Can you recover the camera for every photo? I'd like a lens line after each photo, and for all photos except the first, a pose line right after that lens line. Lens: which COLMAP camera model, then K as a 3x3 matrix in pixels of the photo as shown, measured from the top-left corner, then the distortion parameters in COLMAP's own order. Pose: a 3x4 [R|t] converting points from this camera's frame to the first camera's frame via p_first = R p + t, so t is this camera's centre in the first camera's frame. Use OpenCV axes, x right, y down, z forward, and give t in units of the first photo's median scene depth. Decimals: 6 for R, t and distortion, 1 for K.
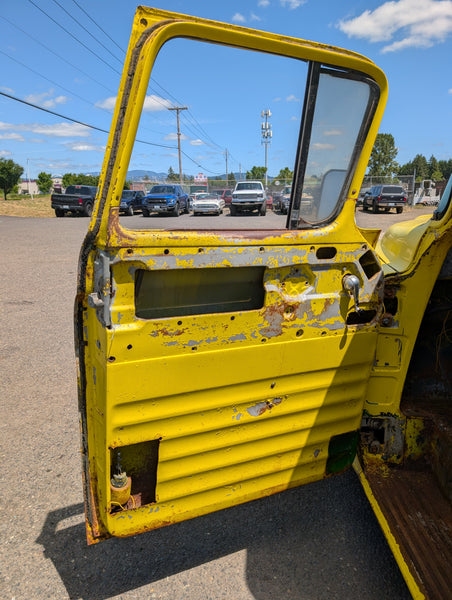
lens RADIAL K [[435.7, 0, 226.0], [0, 435.7, 300.0], [0, 0, 1]] dist [0.001663, -0.000277]
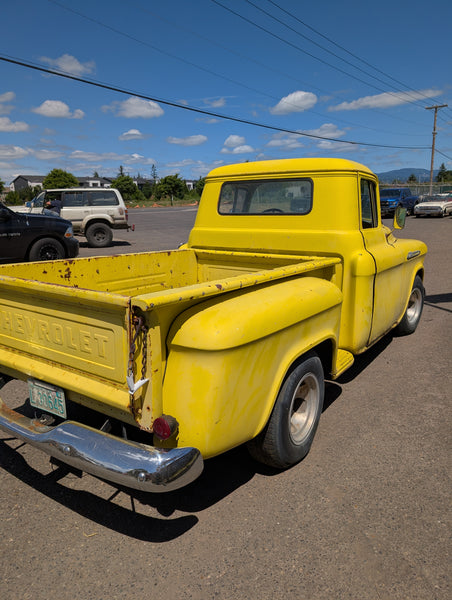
lens RADIAL K [[435.7, 0, 226.0], [0, 435.7, 300.0], [0, 0, 1]] dist [0.001663, -0.000277]
pose [[0.838763, 0.112948, -0.532653, 0.122928], [-0.113170, 0.993048, 0.032366, 0.018470], [0.532605, 0.033133, 0.845715, -0.110163]]
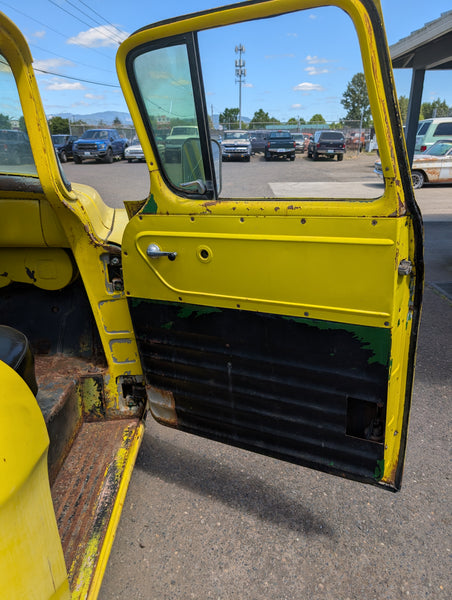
lens RADIAL K [[436.3, 0, 220.6], [0, 436.3, 304.8], [0, 0, 1]] dist [-0.005203, 0.004164]
pose [[0.999469, -0.008238, 0.031539, 0.099622], [0.004171, 0.991908, 0.126891, -0.002642], [-0.032329, -0.126692, 0.991415, -0.005497]]
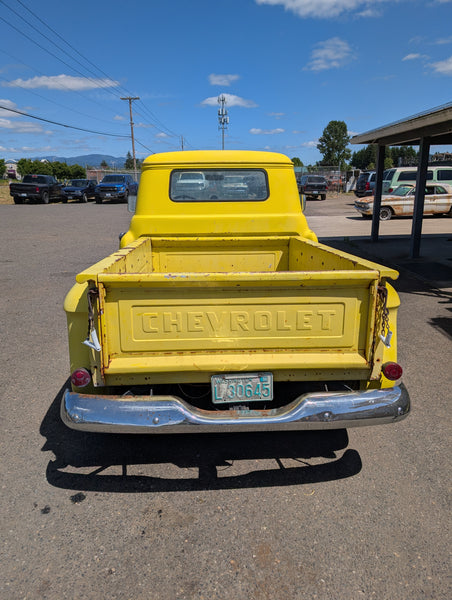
lens RADIAL K [[435.7, 0, 226.0], [0, 435.7, 300.0], [0, 0, 1]] dist [0.001663, -0.000277]
pose [[0.996375, -0.021136, 0.082404, 0.042440], [0.018499, 0.999296, 0.032634, 0.024018], [-0.083036, -0.030991, 0.996065, -0.139465]]
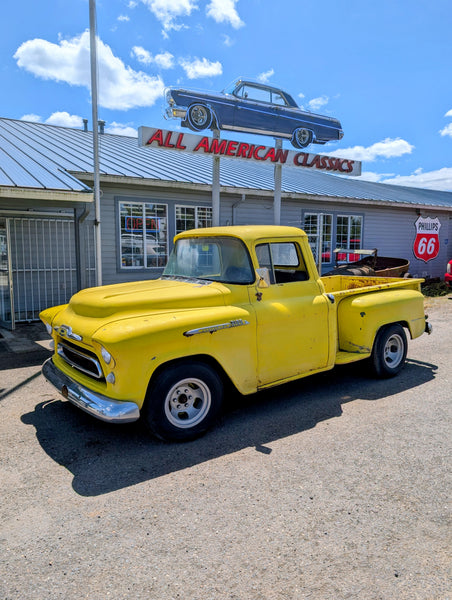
lens RADIAL K [[435.7, 0, 226.0], [0, 435.7, 300.0], [0, 0, 1]] dist [0.001663, -0.000277]
pose [[-0.627632, -0.071482, 0.775222, -0.090199], [0.188836, 0.952060, 0.240672, -0.043119], [-0.755261, 0.297443, -0.584044, 0.155124]]
